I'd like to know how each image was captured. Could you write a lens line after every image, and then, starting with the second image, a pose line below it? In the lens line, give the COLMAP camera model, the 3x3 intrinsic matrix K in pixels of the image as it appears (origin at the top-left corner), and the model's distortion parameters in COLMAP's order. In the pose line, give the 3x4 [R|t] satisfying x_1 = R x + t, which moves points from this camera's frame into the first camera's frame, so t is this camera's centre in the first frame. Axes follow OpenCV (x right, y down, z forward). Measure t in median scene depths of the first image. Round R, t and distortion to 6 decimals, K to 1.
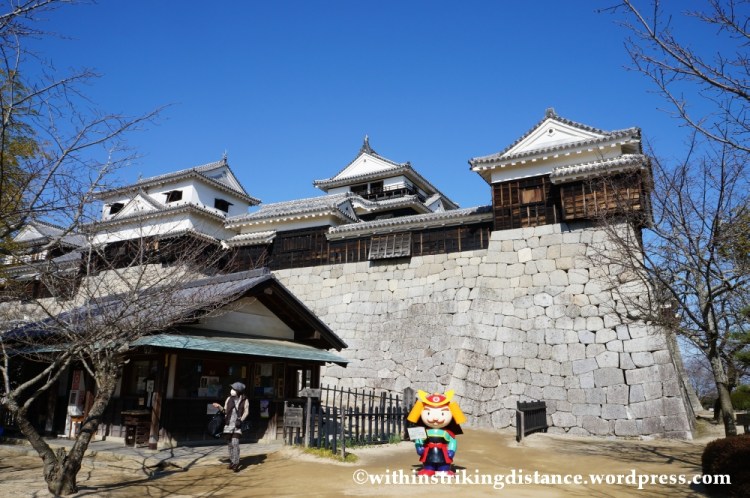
lens RADIAL K [[581.7, 0, 375.0], [0, 581.7, 249.0], [0, 0, 1]] dist [-0.014194, -0.007023]
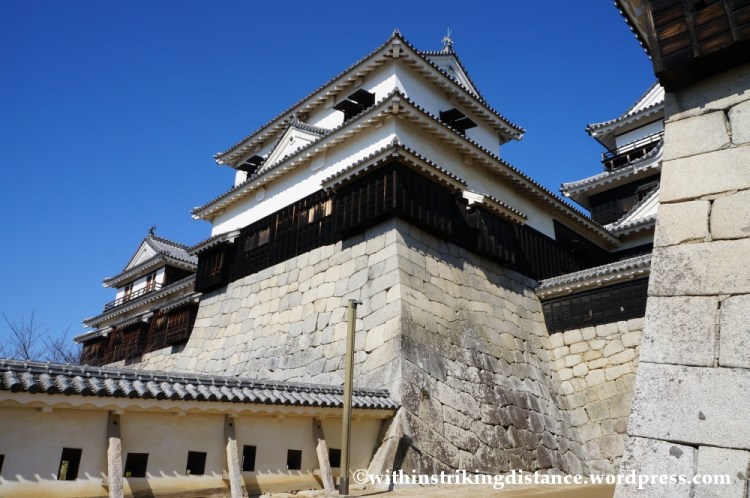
lens RADIAL K [[581.7, 0, 375.0], [0, 581.7, 249.0], [0, 0, 1]] dist [-0.014194, -0.007023]
pose [[0.953445, -0.107046, -0.281930, -0.204172], [0.067481, 0.986905, -0.146508, 0.090317], [0.293921, 0.120662, 0.948183, 0.549050]]
